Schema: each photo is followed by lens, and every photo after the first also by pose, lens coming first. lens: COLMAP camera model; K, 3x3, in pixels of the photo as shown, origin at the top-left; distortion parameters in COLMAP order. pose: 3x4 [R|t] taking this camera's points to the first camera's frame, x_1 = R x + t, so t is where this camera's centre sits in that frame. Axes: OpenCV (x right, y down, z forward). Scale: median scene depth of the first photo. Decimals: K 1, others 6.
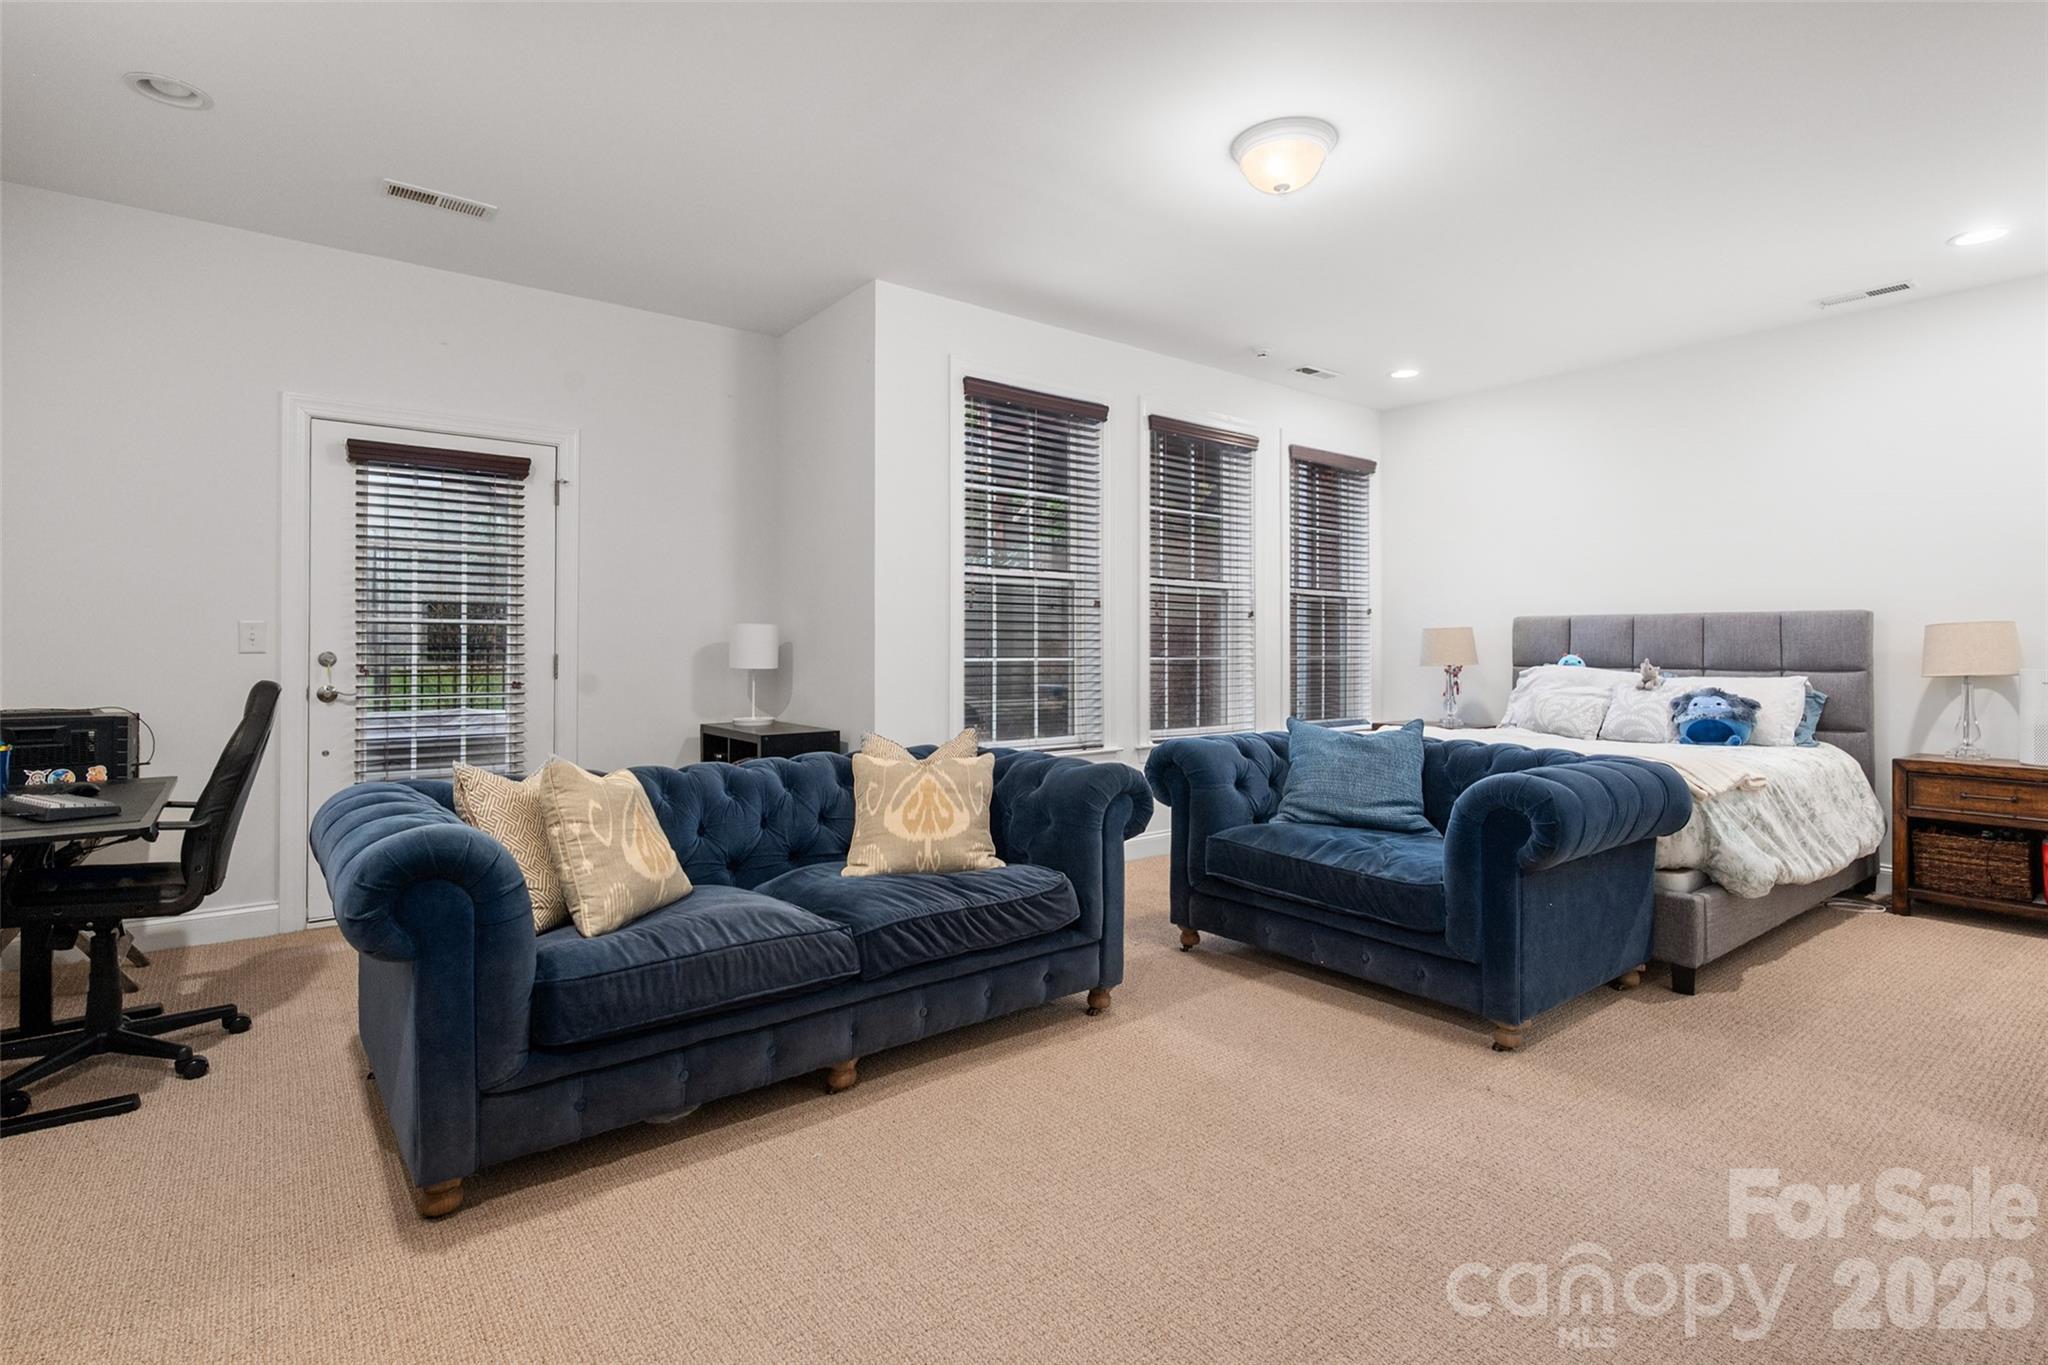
lens RADIAL K [[974.6, 0, 1020.6], [0, 974.6, 652.1], [0, 0, 1]] dist [0.000547, 0.000045]
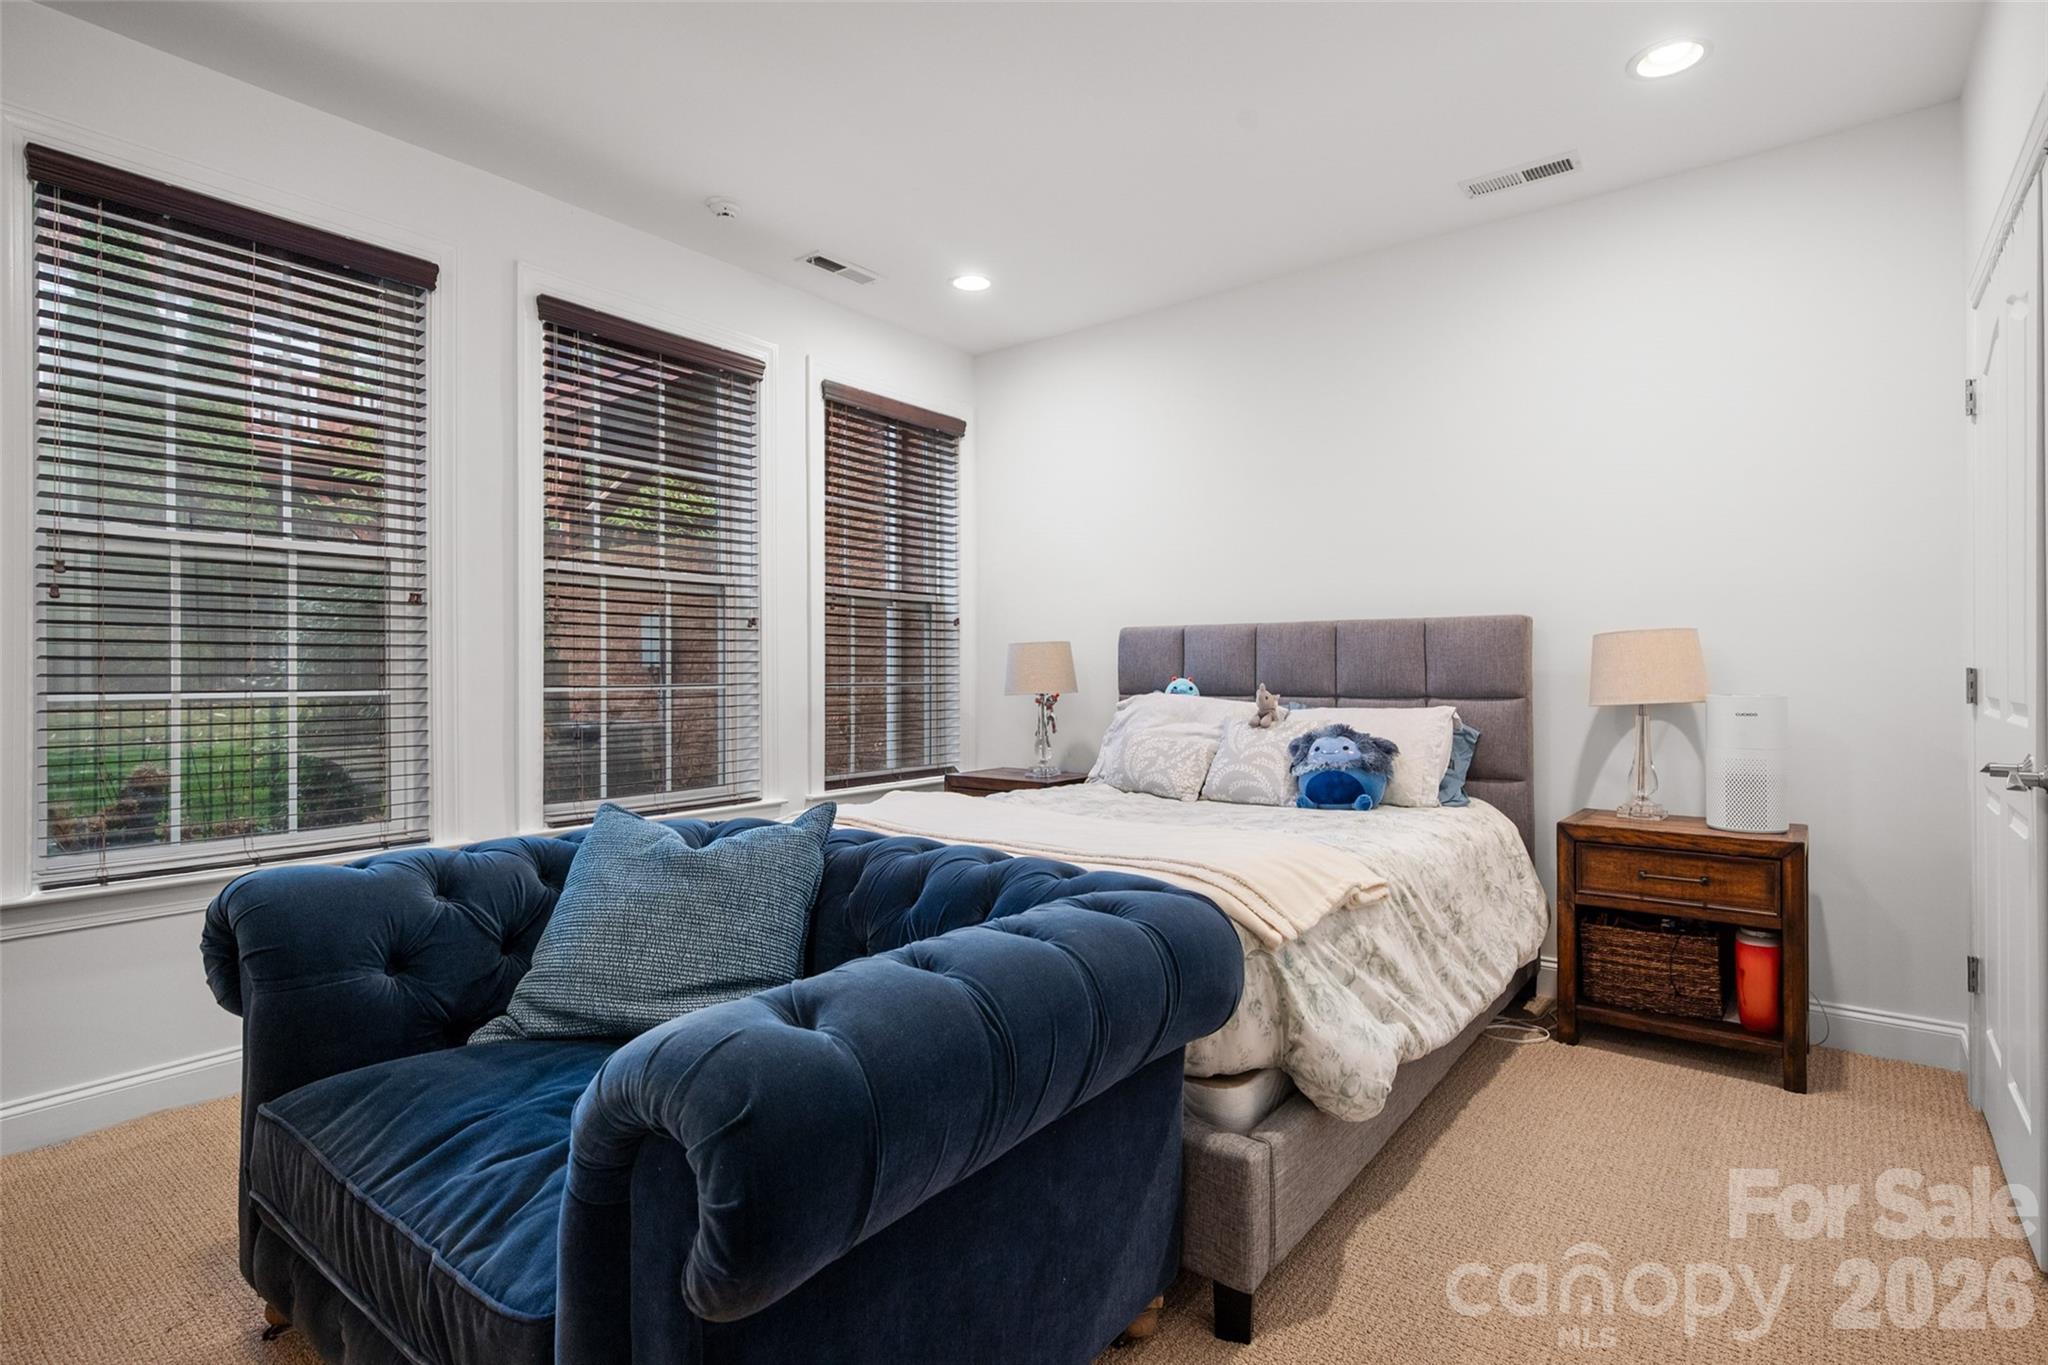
lens RADIAL K [[979.1, 0, 1024.0], [0, 979.1, 682.5], [0, 0, 1]] dist [0.001107, 0.000425]
pose [[0.969272, -0.009081, 0.245826, 0.321531], [0.007535, 0.999945, 0.007229, -0.000412], [-0.245878, -0.005155, 0.969287, 0.378275]]
